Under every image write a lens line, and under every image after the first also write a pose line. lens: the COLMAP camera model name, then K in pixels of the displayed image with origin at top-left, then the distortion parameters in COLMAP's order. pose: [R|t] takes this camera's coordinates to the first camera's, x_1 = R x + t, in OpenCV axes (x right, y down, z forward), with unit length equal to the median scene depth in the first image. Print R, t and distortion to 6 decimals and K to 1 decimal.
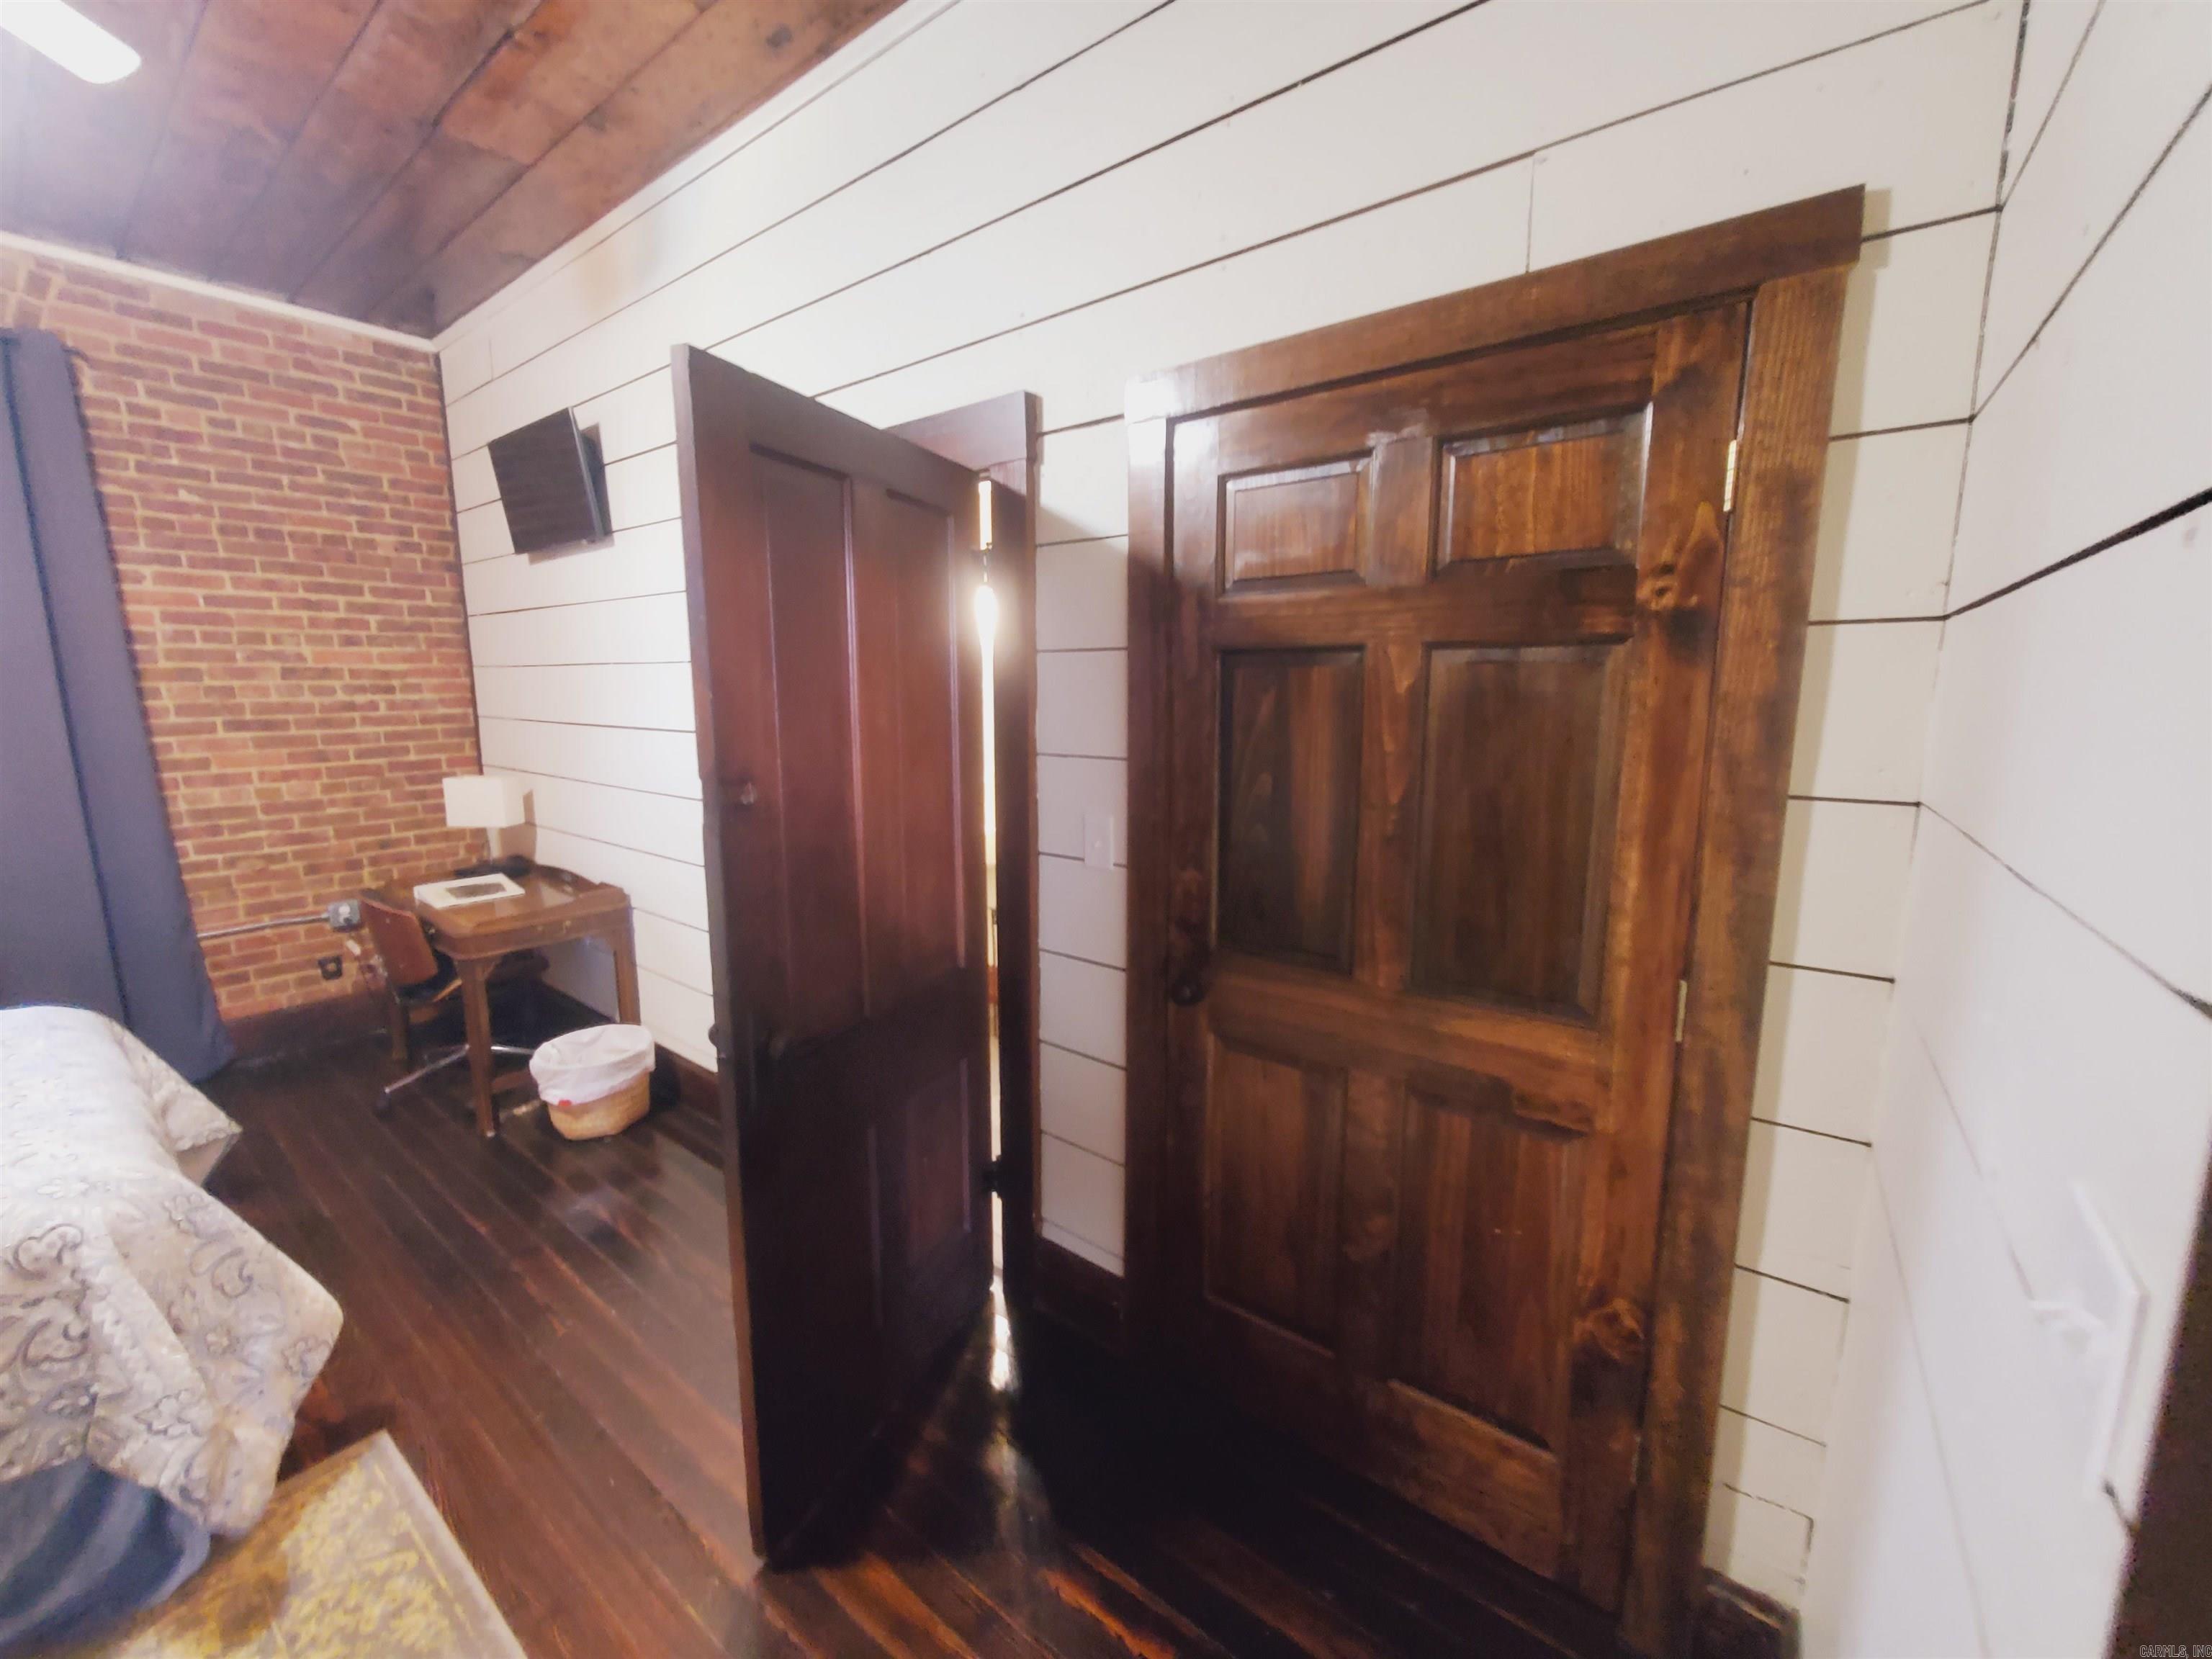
lens RADIAL K [[875.8, 0, 1110.5], [0, 875.8, 816.2], [0, 0, 1]] dist [-0.007078, 0.000194]
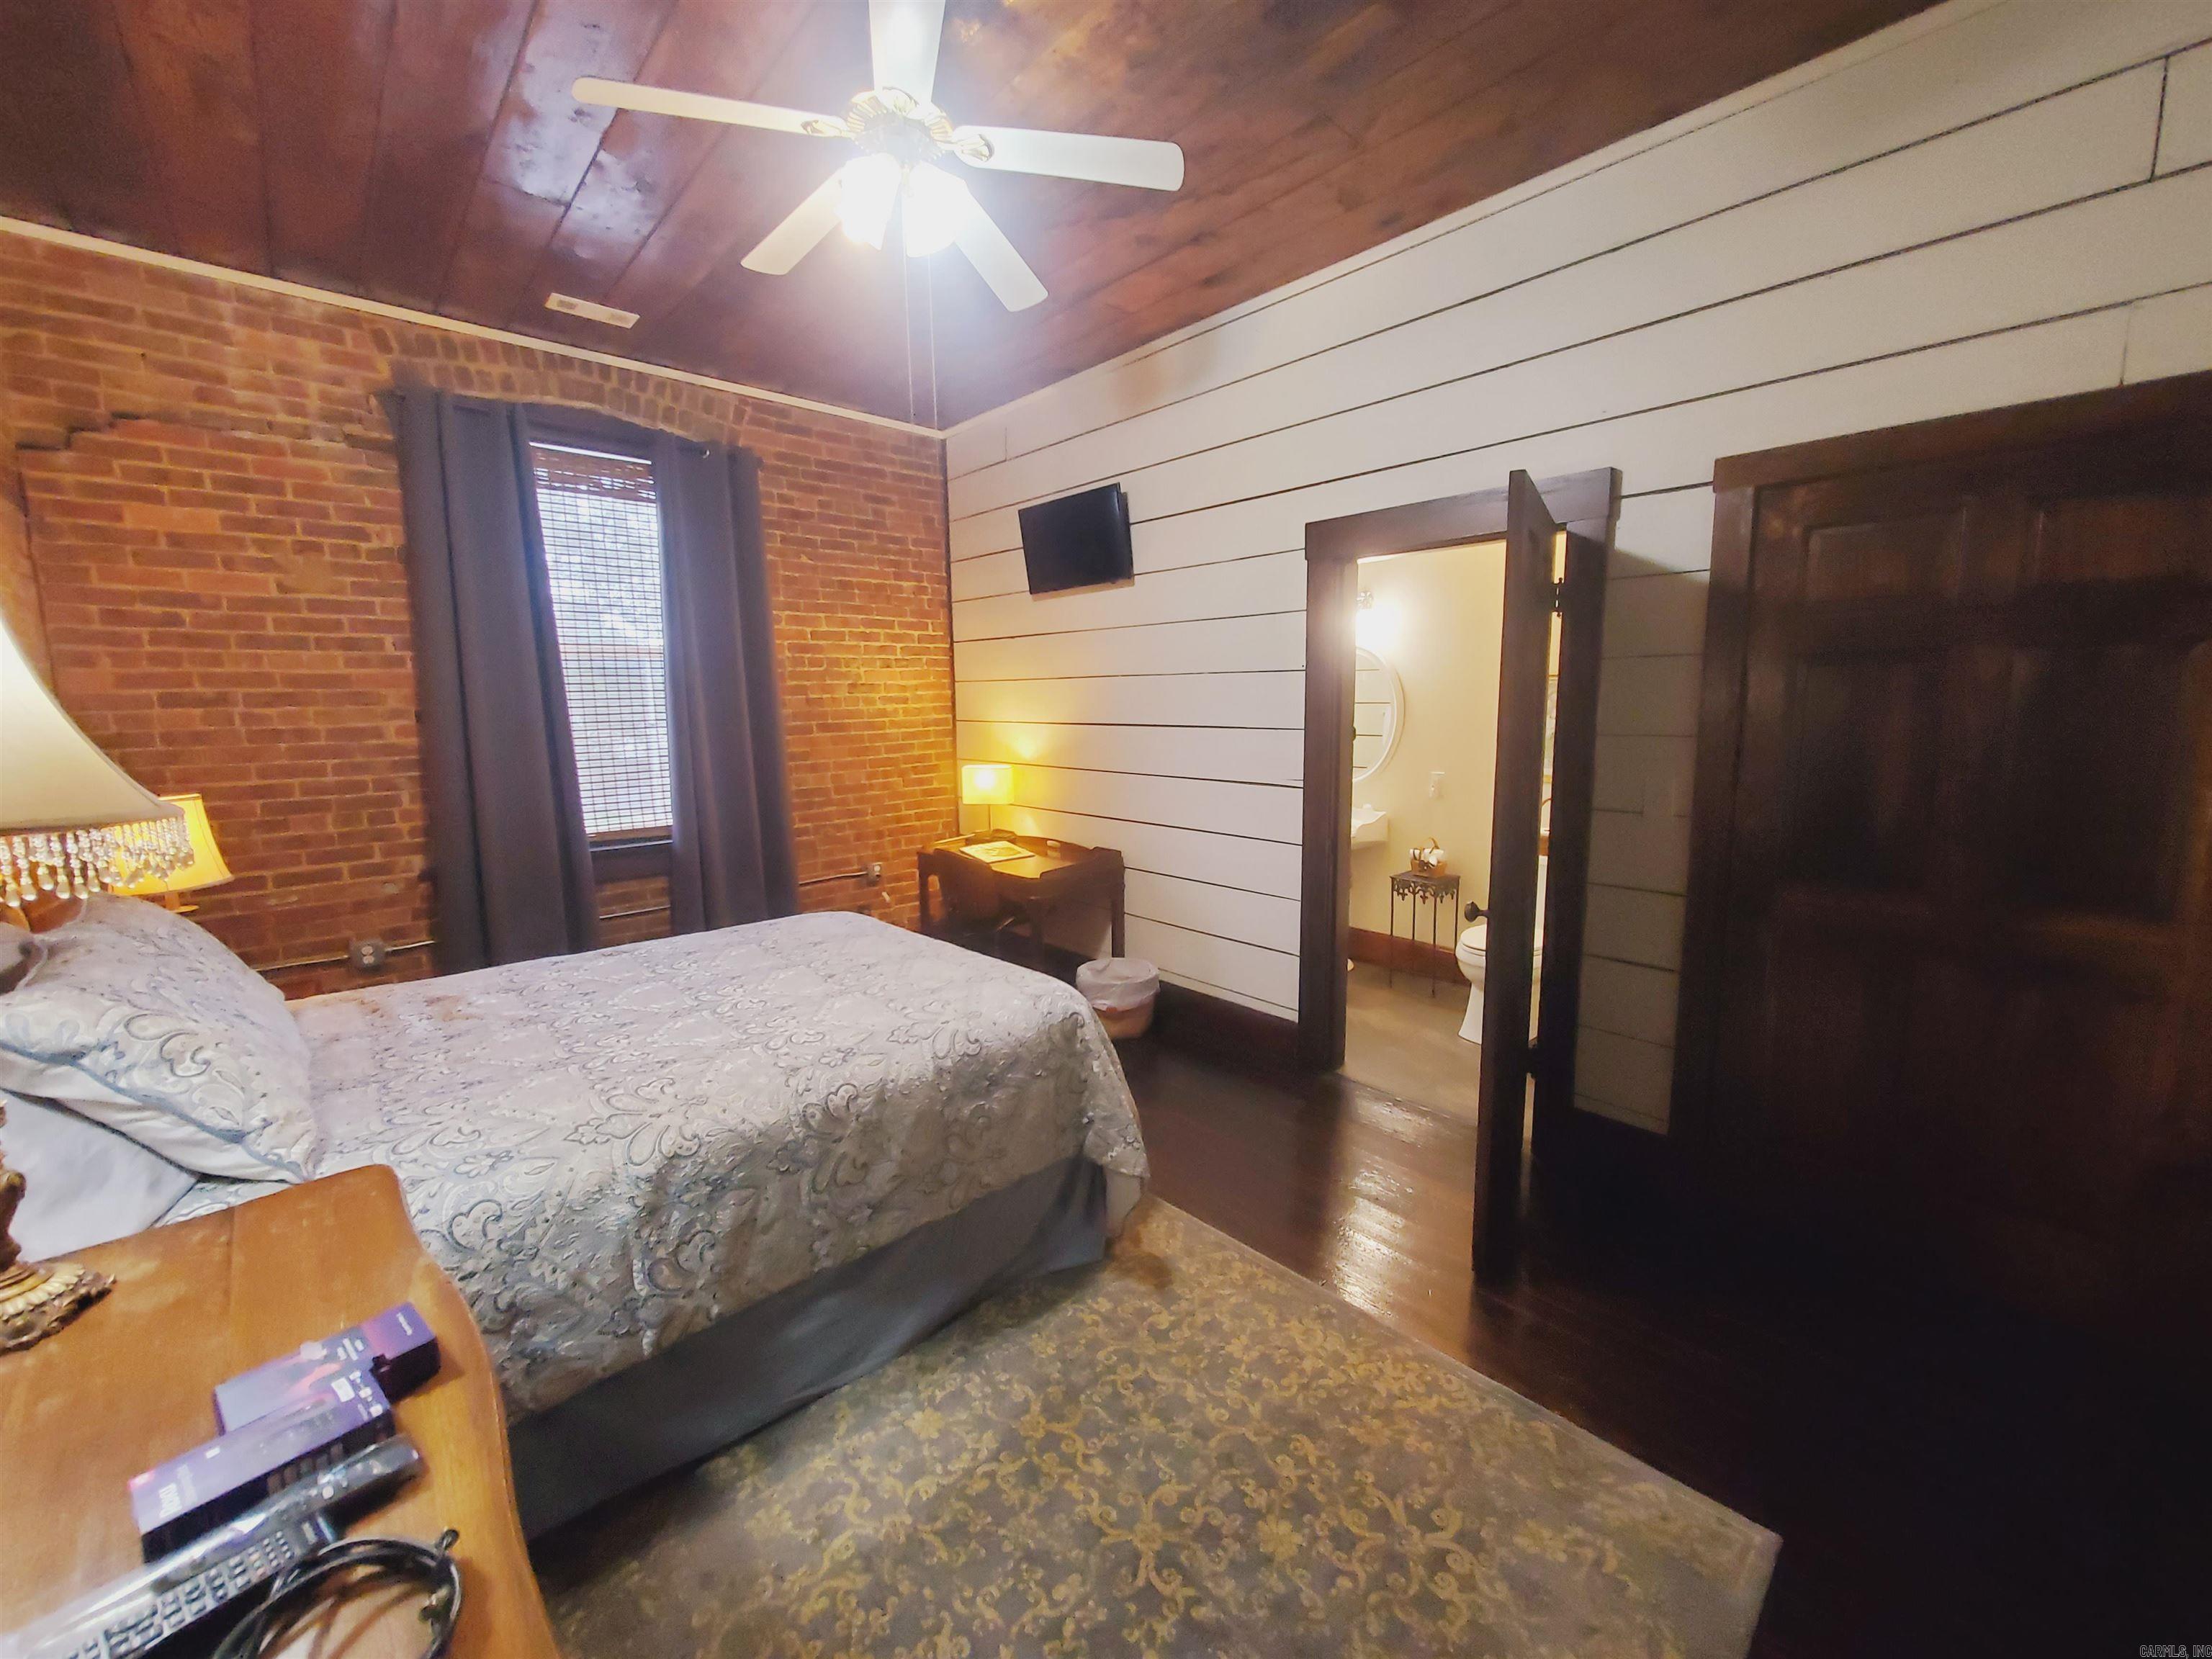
lens RADIAL K [[875.8, 0, 1110.5], [0, 875.8, 816.2], [0, 0, 1]] dist [-0.007078, 0.000194]
pose [[0.984119, 0.008980, -0.177283, -0.312218], [-0.011361, 0.999858, -0.012424, 0.042383], [0.177146, 0.014241, 0.984082, -0.237391]]
